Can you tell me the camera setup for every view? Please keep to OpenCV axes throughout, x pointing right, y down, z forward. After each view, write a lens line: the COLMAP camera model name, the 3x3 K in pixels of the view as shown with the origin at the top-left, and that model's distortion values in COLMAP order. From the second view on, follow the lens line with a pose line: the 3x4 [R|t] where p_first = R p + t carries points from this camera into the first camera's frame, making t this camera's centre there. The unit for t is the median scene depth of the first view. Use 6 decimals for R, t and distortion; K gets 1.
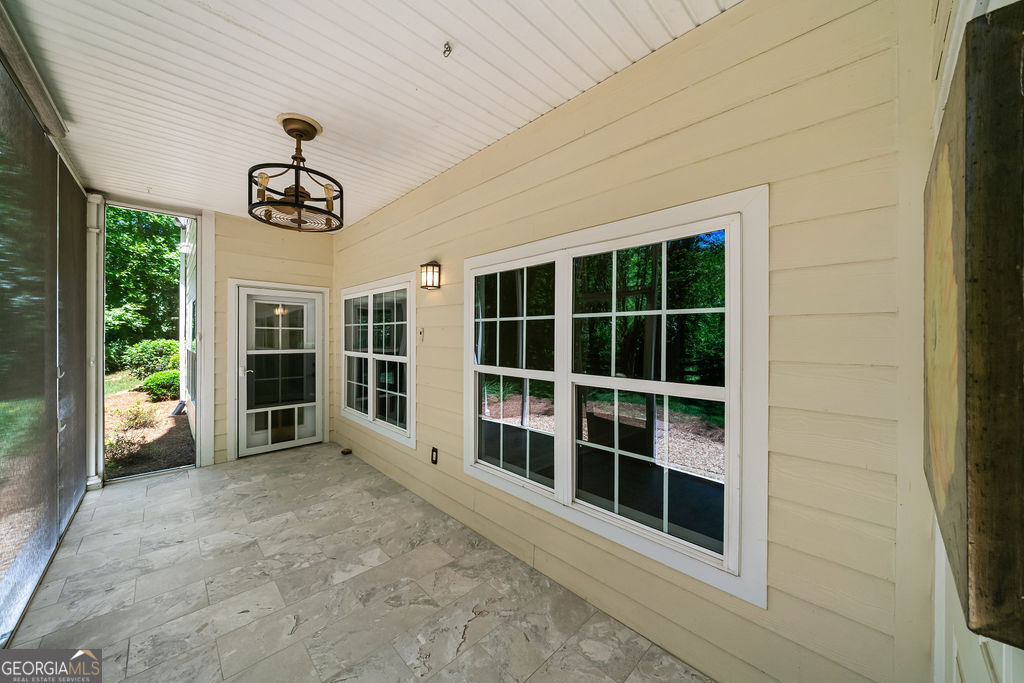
lens RADIAL K [[362.4, 0, 513.5], [0, 362.4, 342.0], [0, 0, 1]] dist [-0.000930, 0.000037]
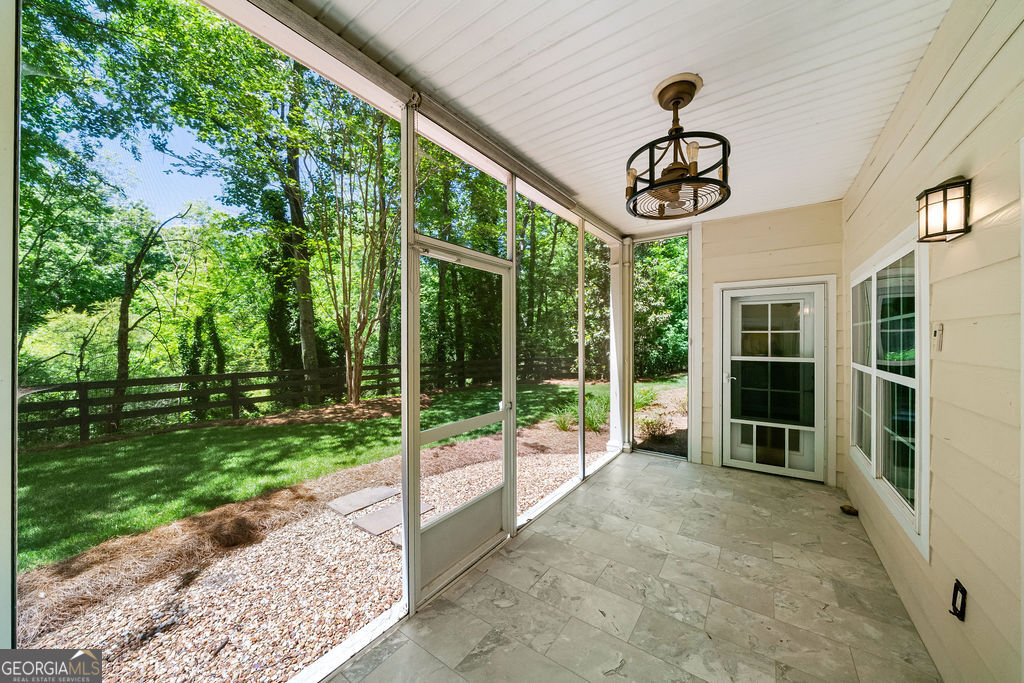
lens RADIAL K [[362.4, 0, 513.5], [0, 362.4, 342.0], [0, 0, 1]] dist [-0.000930, 0.000037]
pose [[0.193201, 0.001517, -0.981158, 0.096314], [-0.019413, 0.999809, -0.002277, -0.000283], [0.980967, 0.019487, 0.193193, 0.273466]]
